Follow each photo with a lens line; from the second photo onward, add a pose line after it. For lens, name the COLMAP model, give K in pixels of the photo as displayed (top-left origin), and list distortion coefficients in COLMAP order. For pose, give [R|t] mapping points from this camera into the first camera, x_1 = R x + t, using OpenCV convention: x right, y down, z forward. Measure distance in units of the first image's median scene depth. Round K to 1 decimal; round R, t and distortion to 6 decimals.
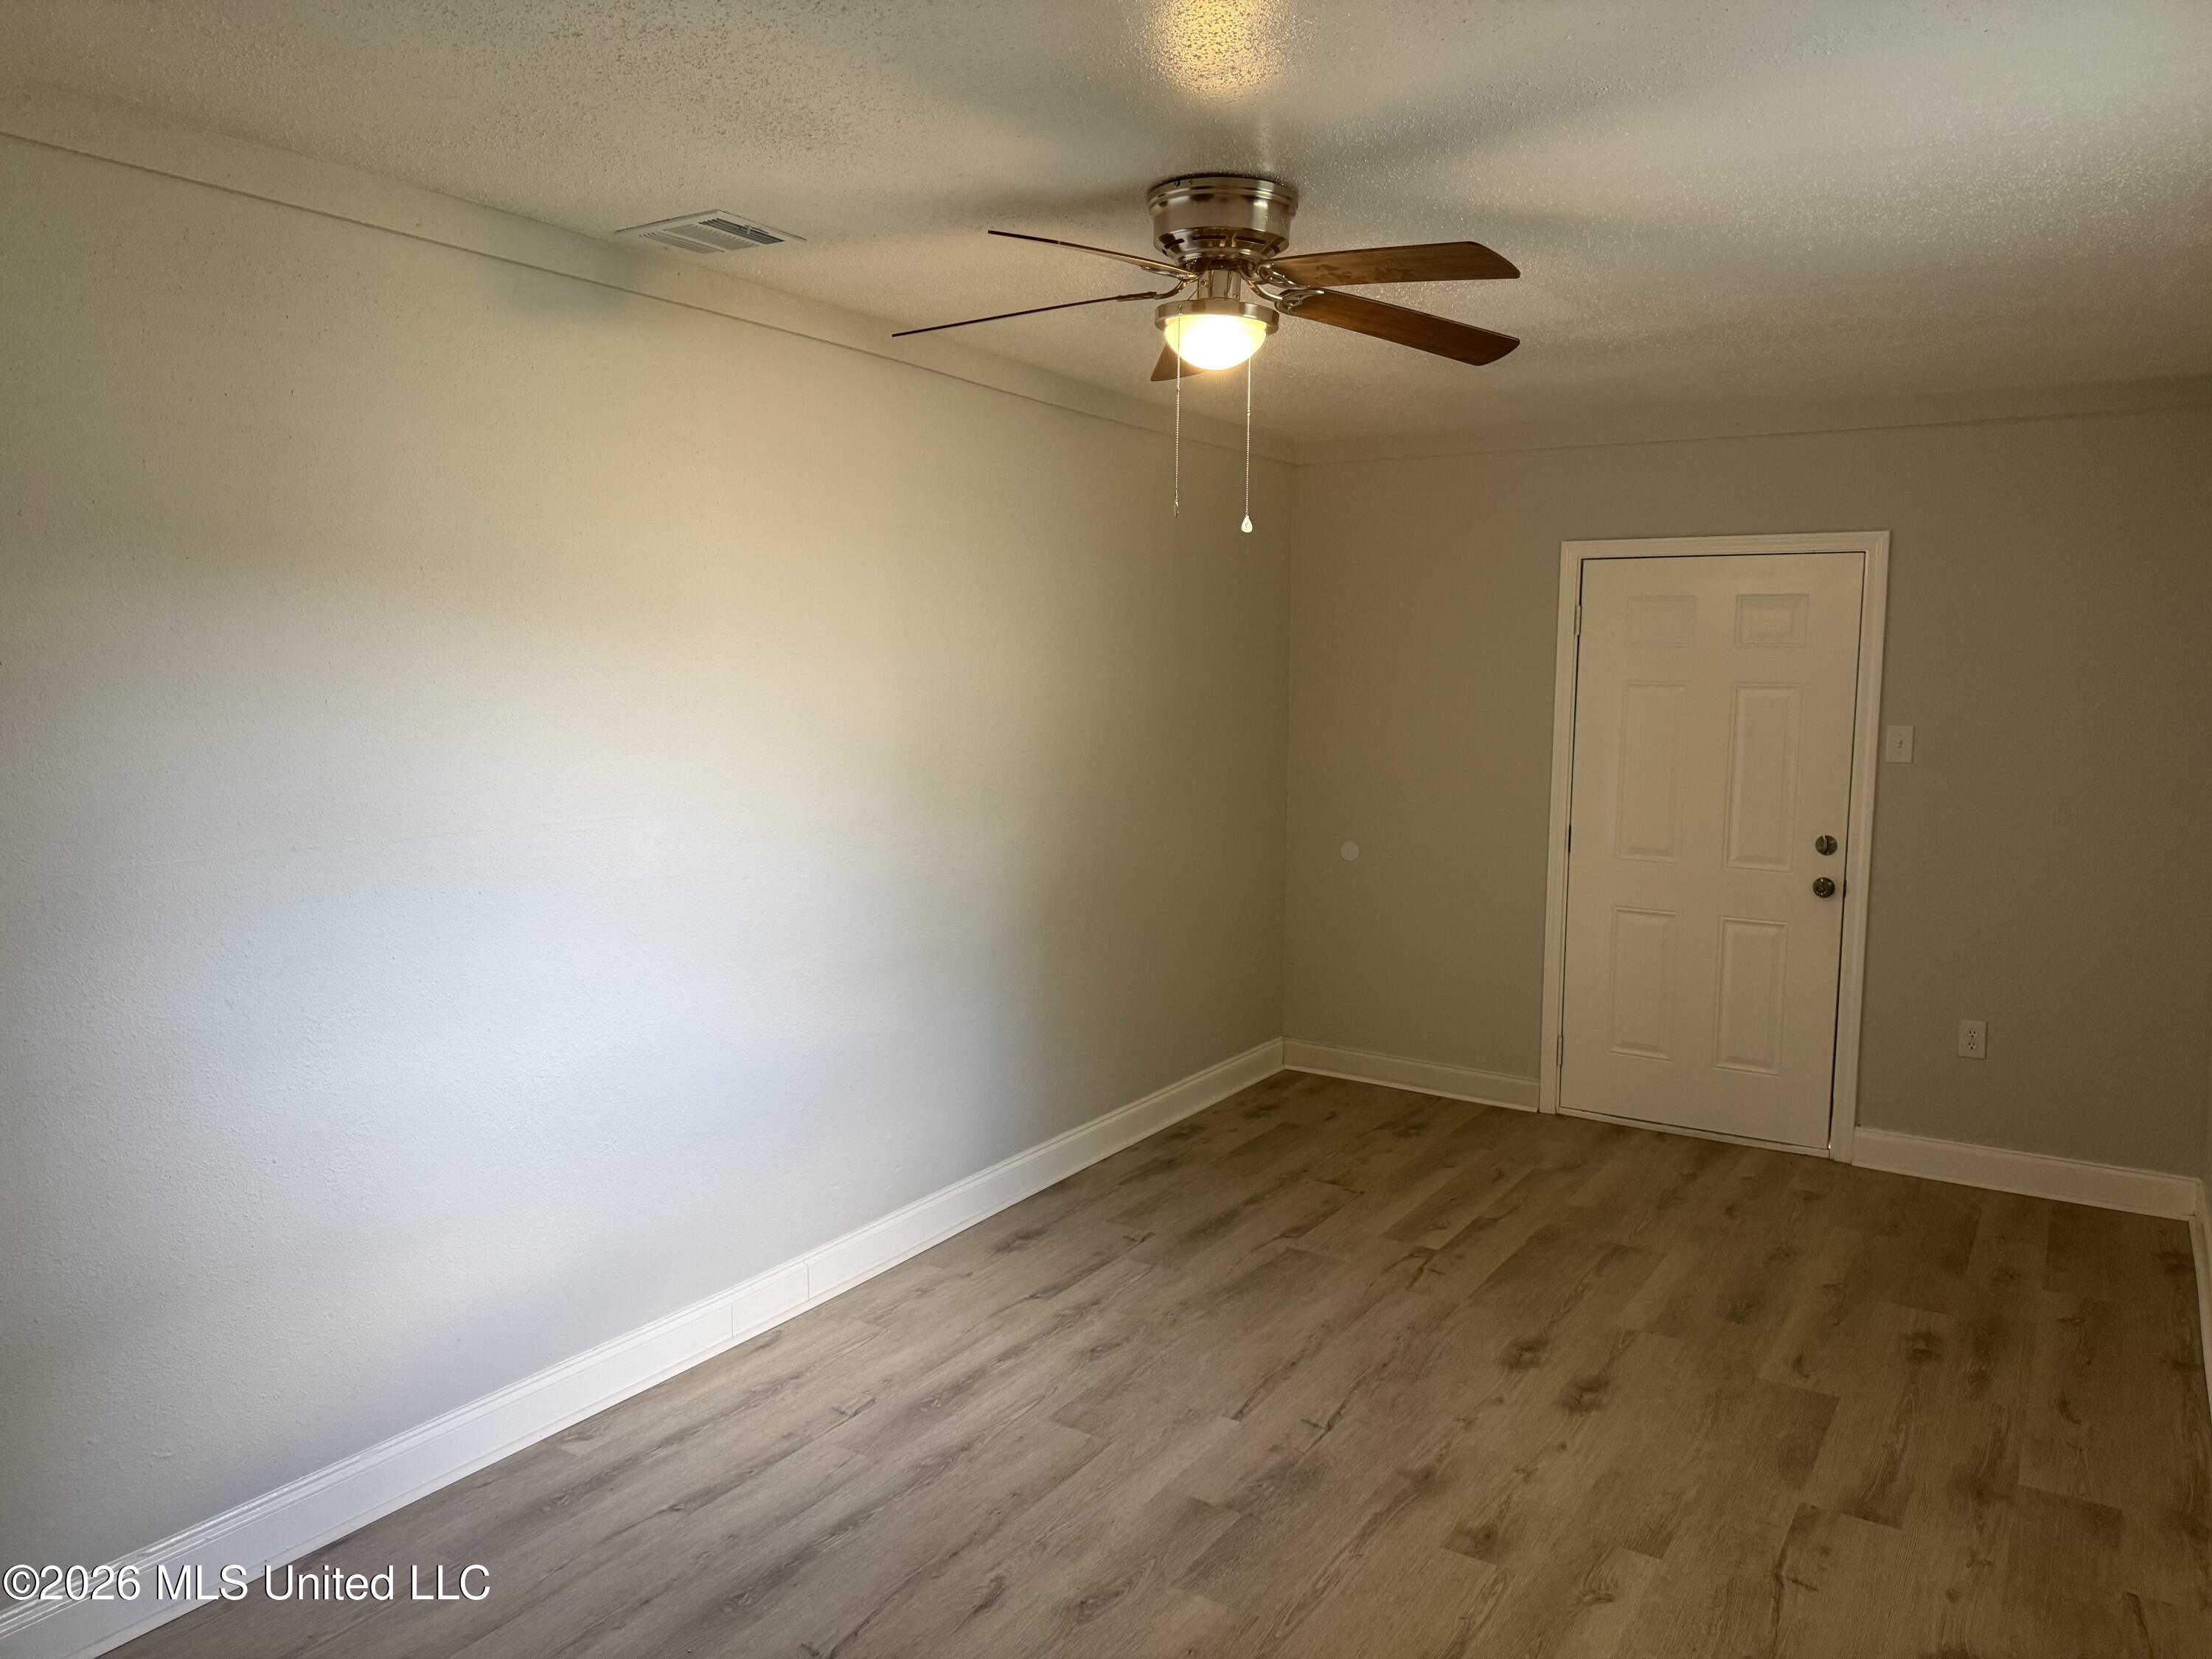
lens RADIAL K [[1566.9, 0, 1106.0], [0, 1566.9, 829.5], [0, 0, 1]] dist [0.134070, -0.218182]
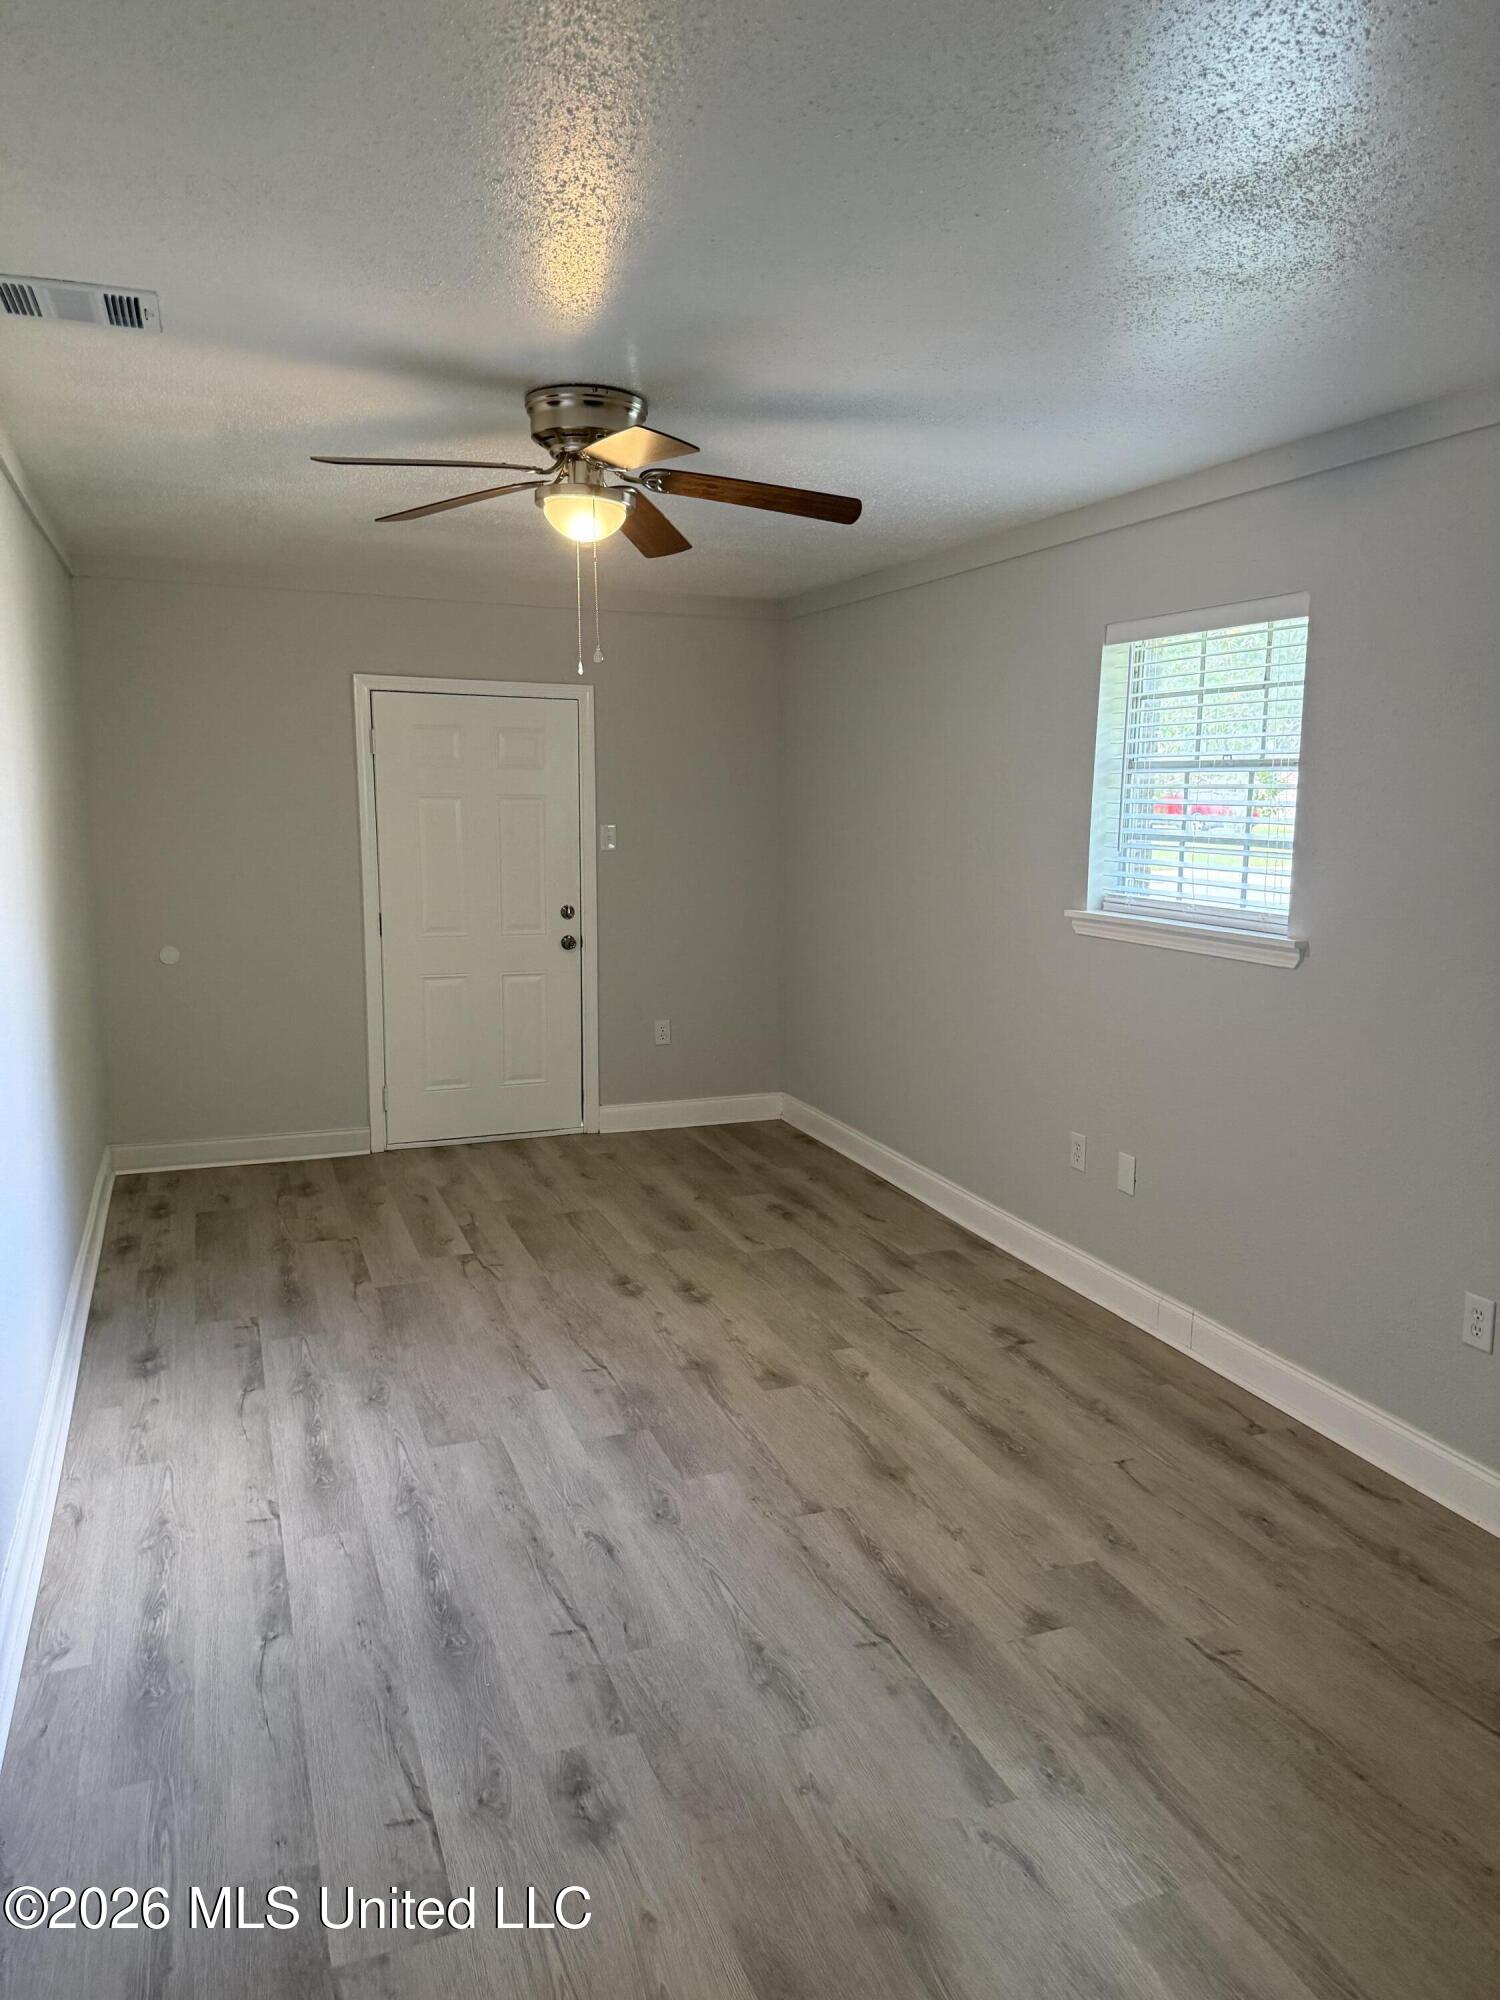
lens RADIAL K [[1416.7, 0, 750.0], [0, 1416.7, 1000.0], [0, 0, 1]] dist [0.134070, -0.218182]
pose [[0.590366, -0.126990, 0.797083, -0.540818], [0.087898, 0.991787, 0.092908, -0.017122], [-0.802335, 0.015212, 0.596680, 0.158109]]
